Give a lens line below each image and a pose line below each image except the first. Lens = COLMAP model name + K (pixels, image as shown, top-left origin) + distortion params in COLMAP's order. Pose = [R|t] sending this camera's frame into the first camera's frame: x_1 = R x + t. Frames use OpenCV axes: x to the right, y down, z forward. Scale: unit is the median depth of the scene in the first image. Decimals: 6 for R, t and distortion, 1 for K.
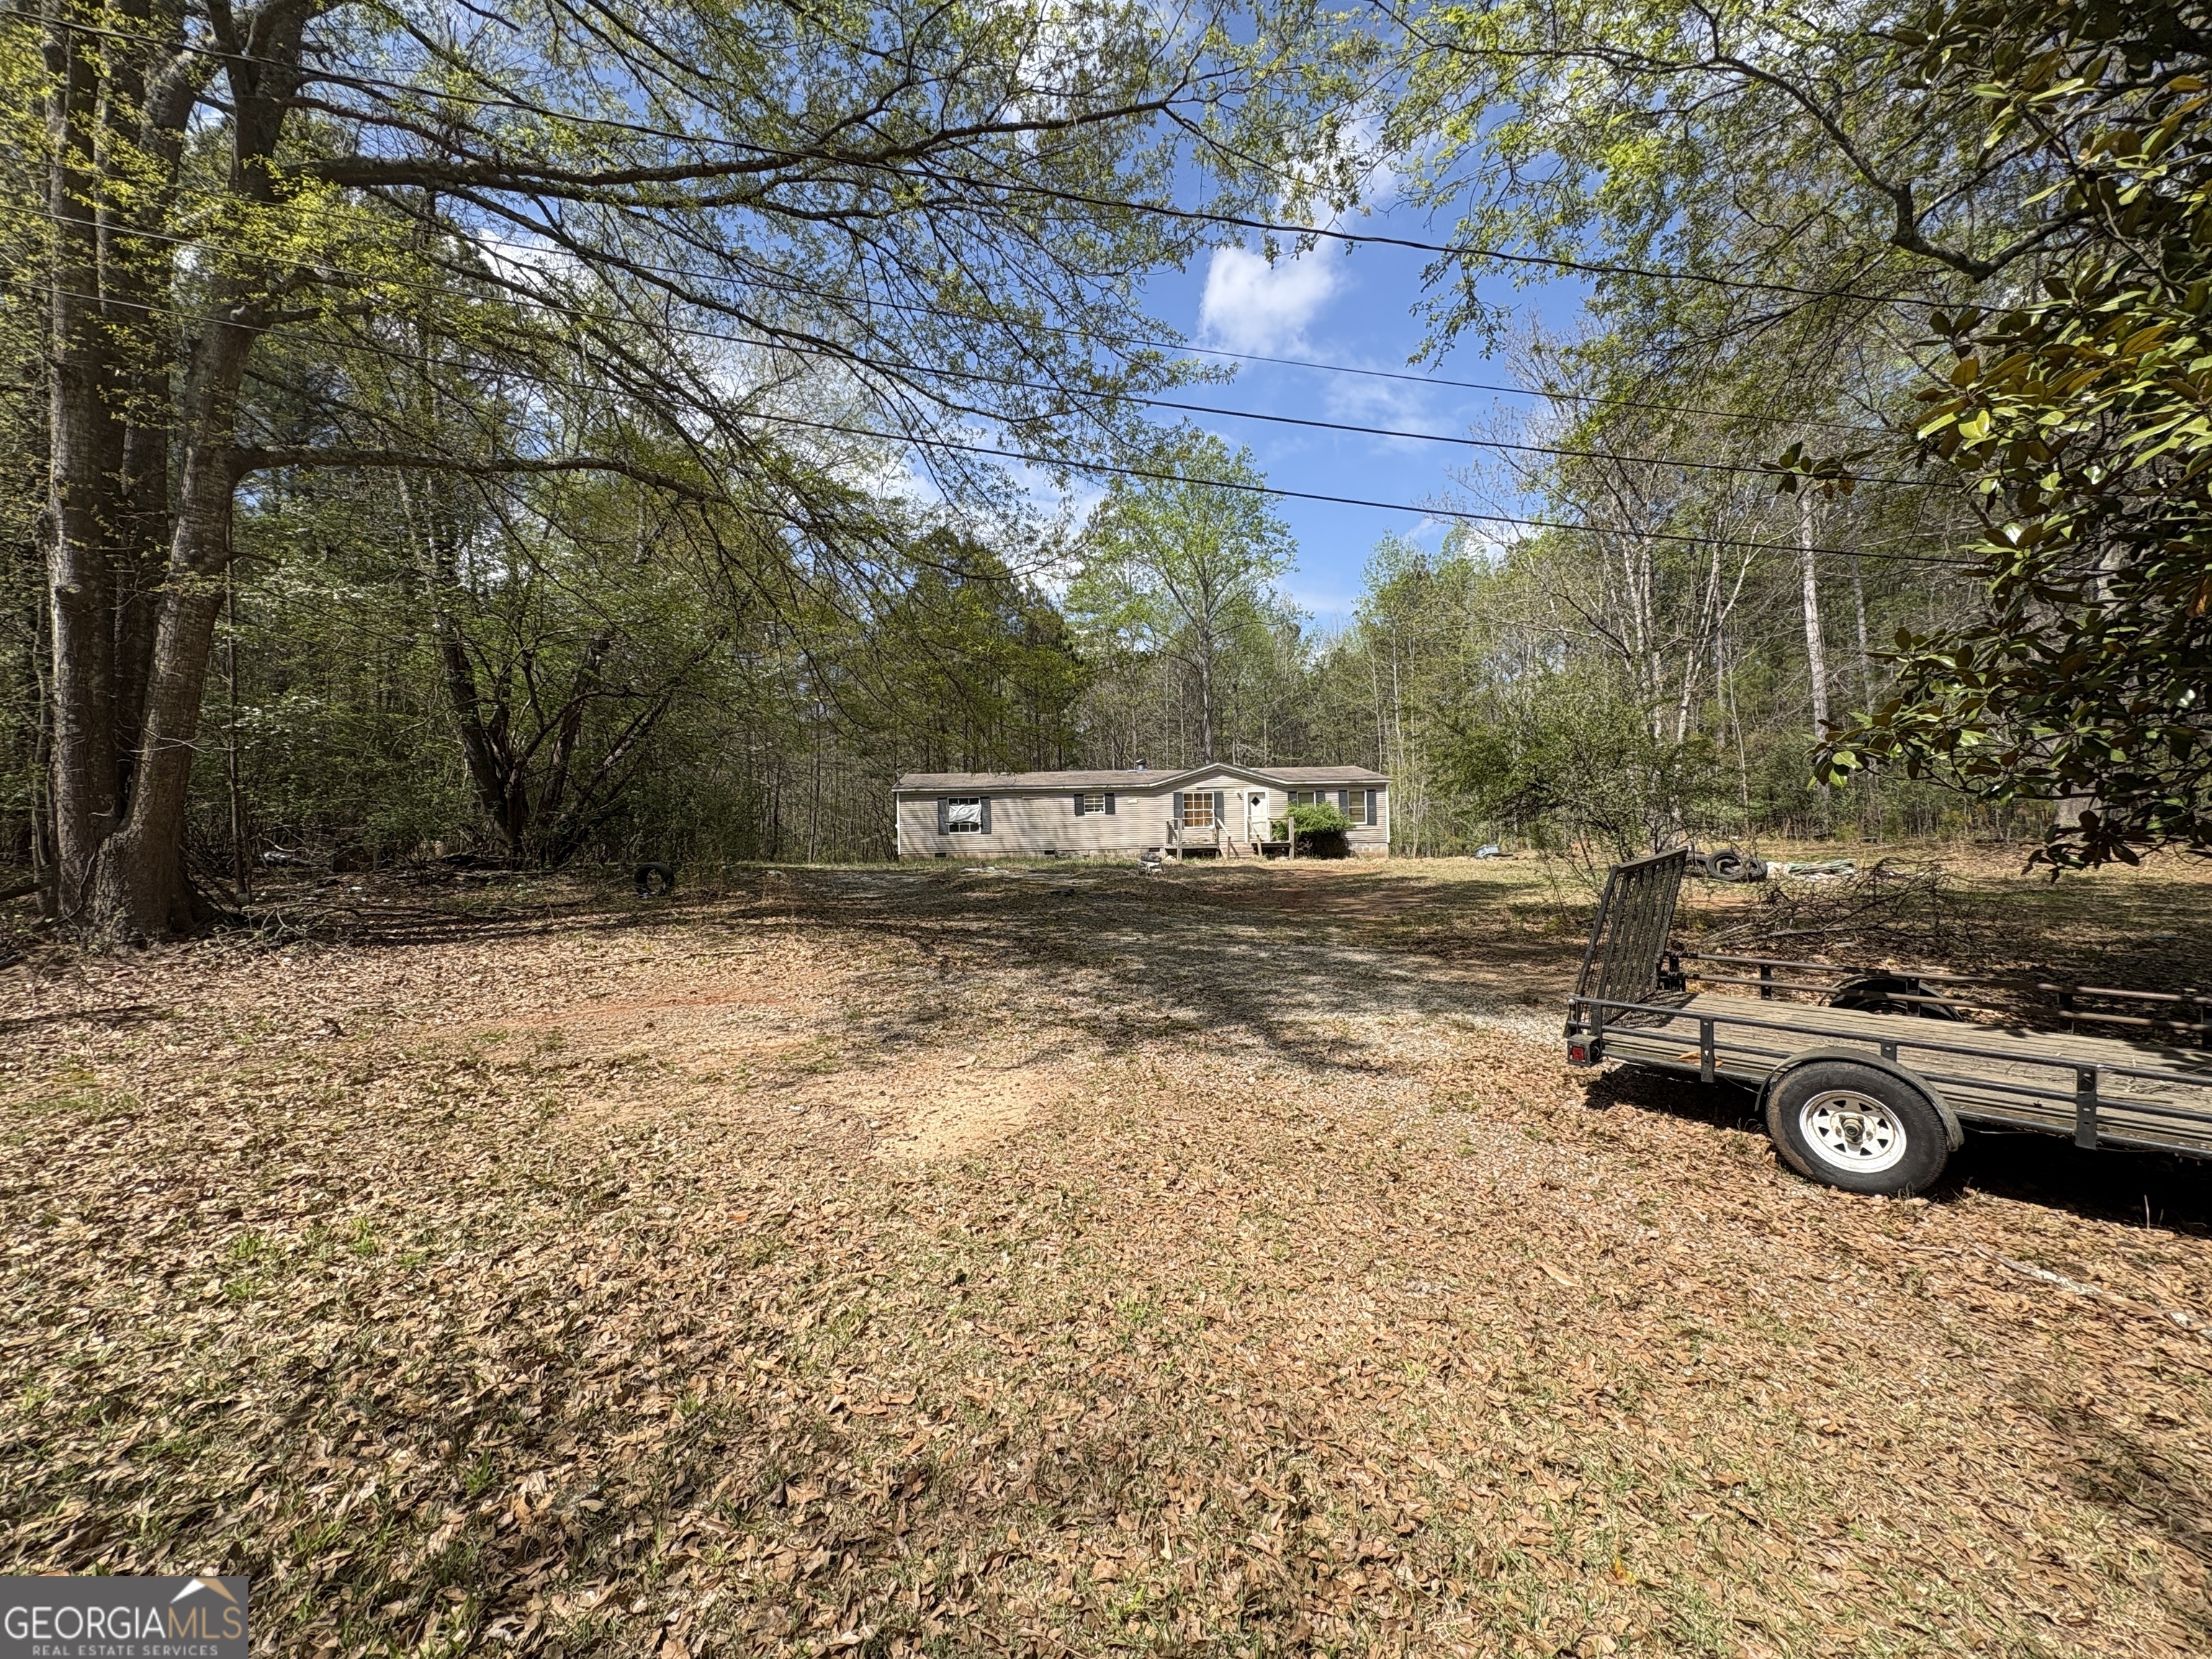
lens RADIAL K [[894.7, 0, 1106.0], [0, 894.7, 829.5], [0, 0, 1]] dist [0.000360, 0.000187]
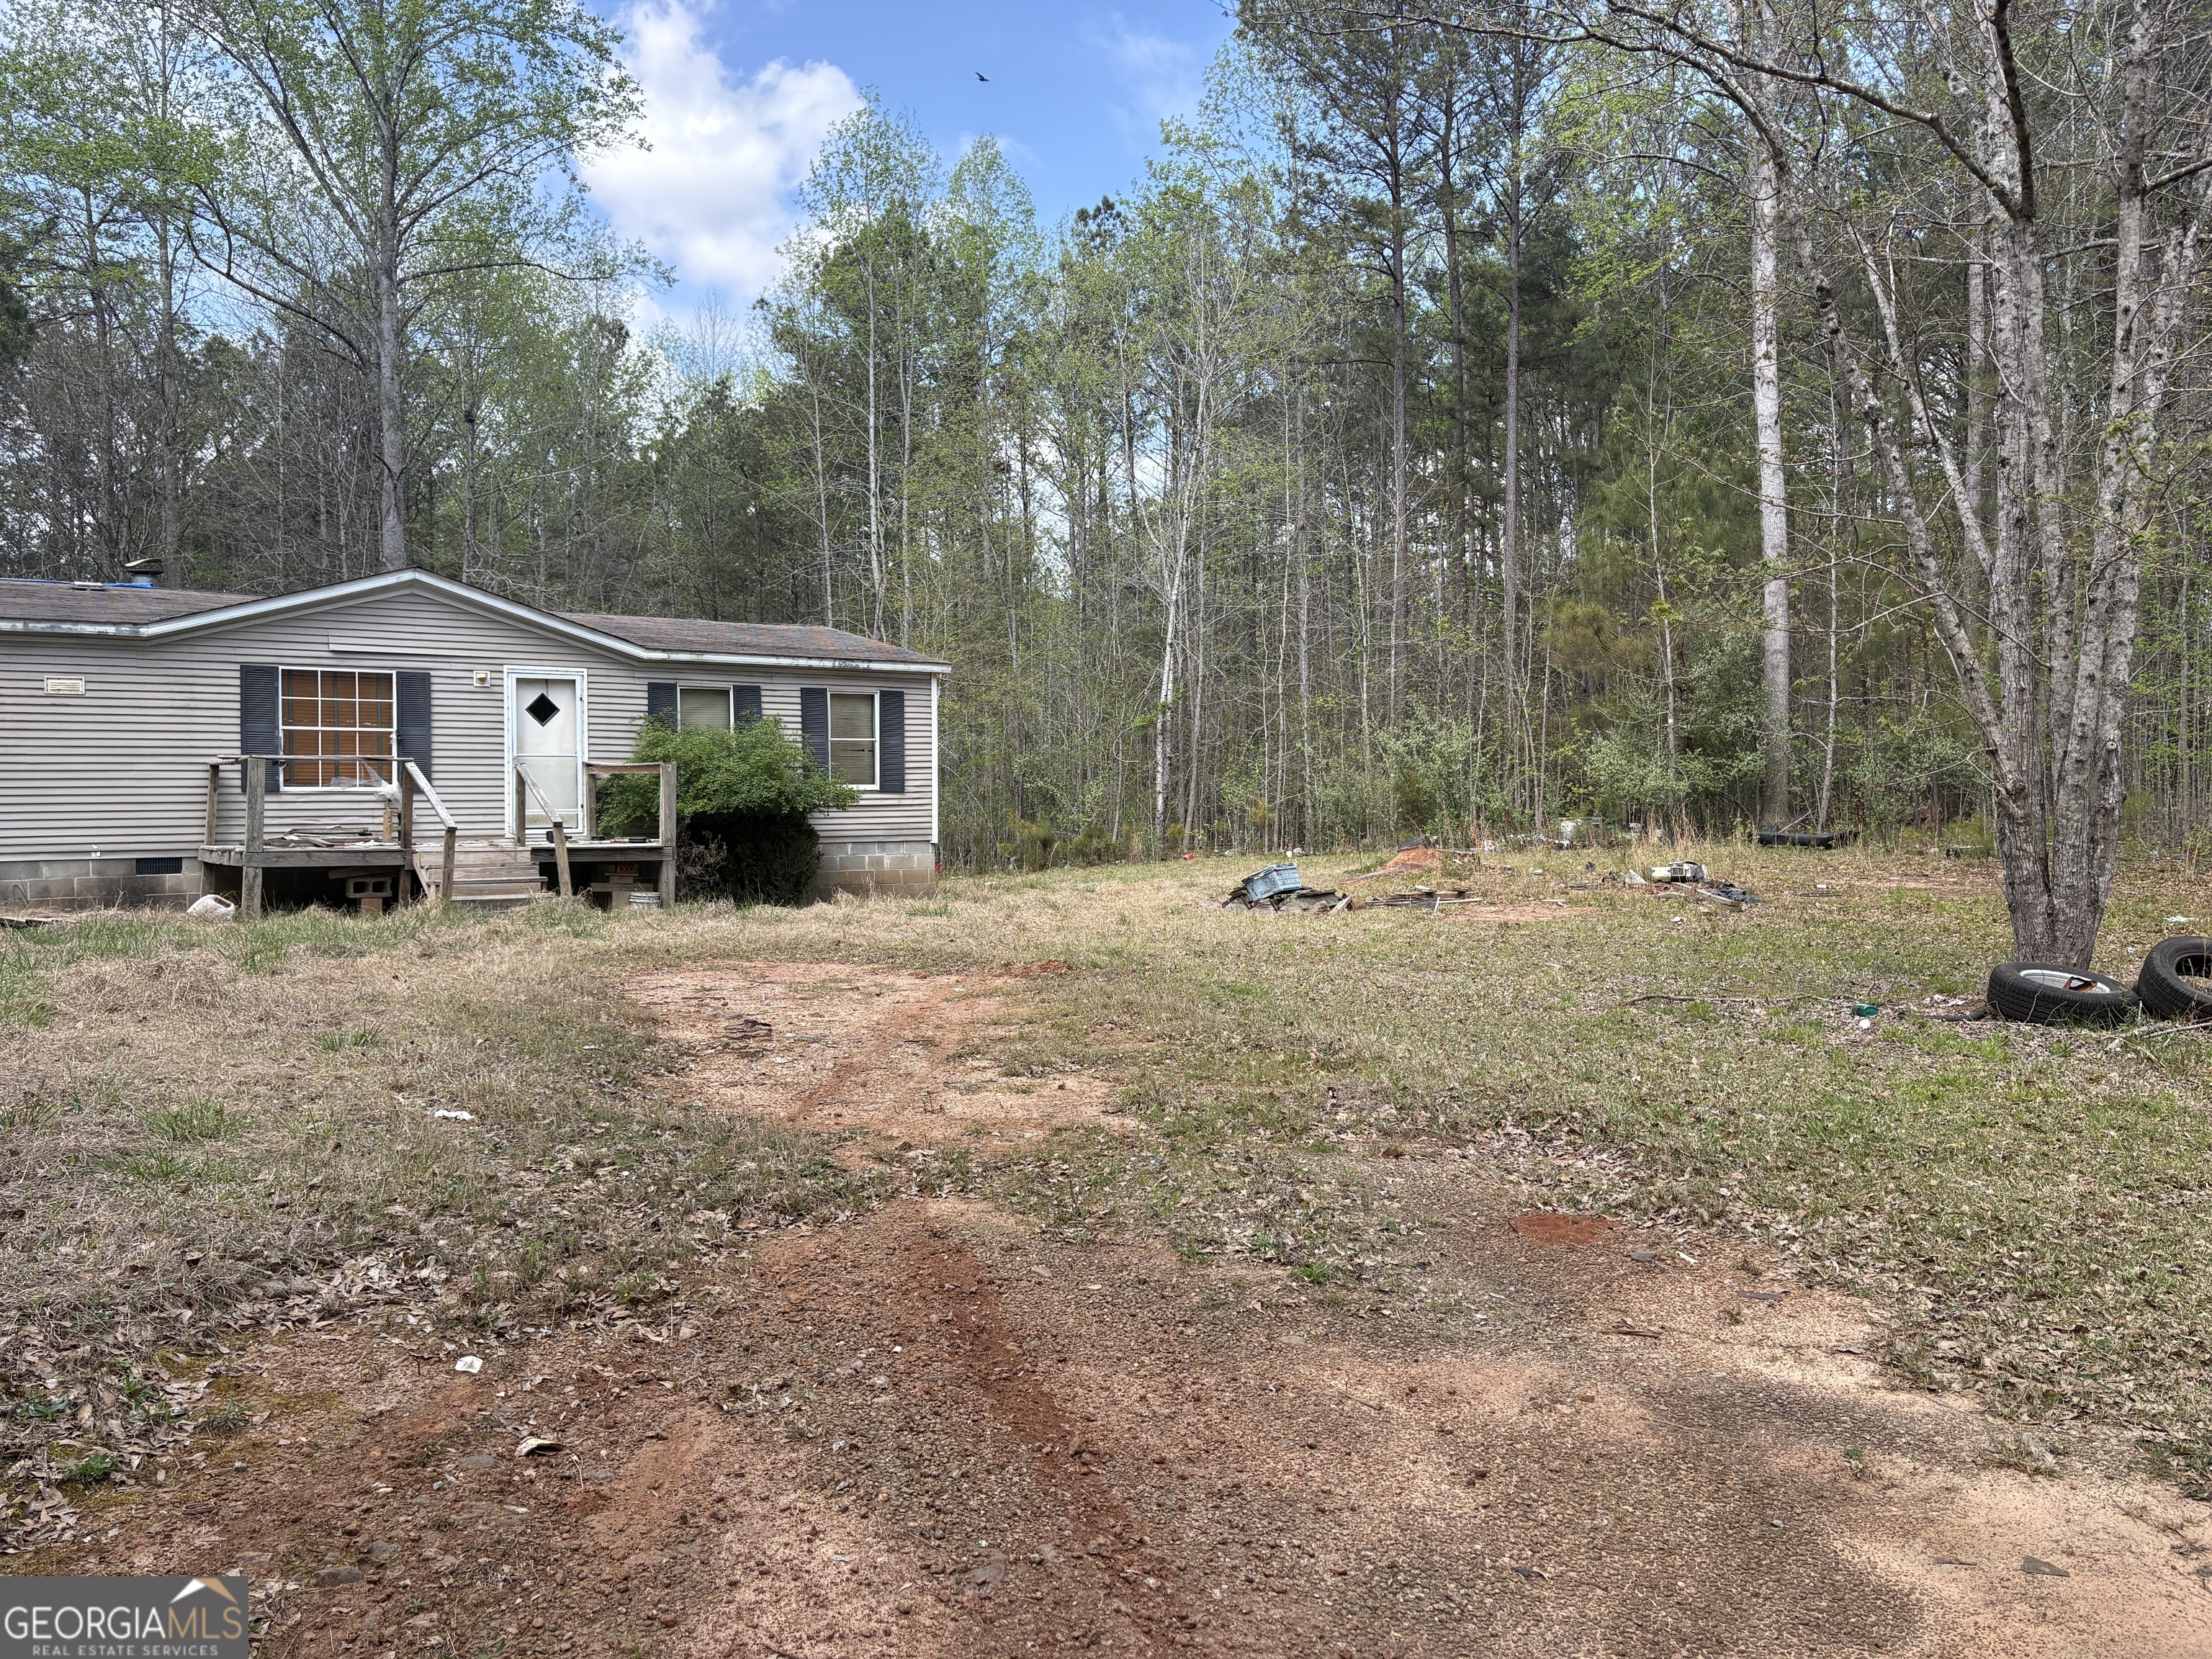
lens RADIAL K [[1696.7, 0, 1129.4], [0, 1696.7, 819.4], [0, 0, 1]] dist [0.044628, -0.031744]
pose [[0.869058, 0.012004, 0.494564, 0.052128], [-0.024998, 0.999494, 0.019668, -0.009752], [-0.494078, -0.029456, 0.868919, 0.385463]]
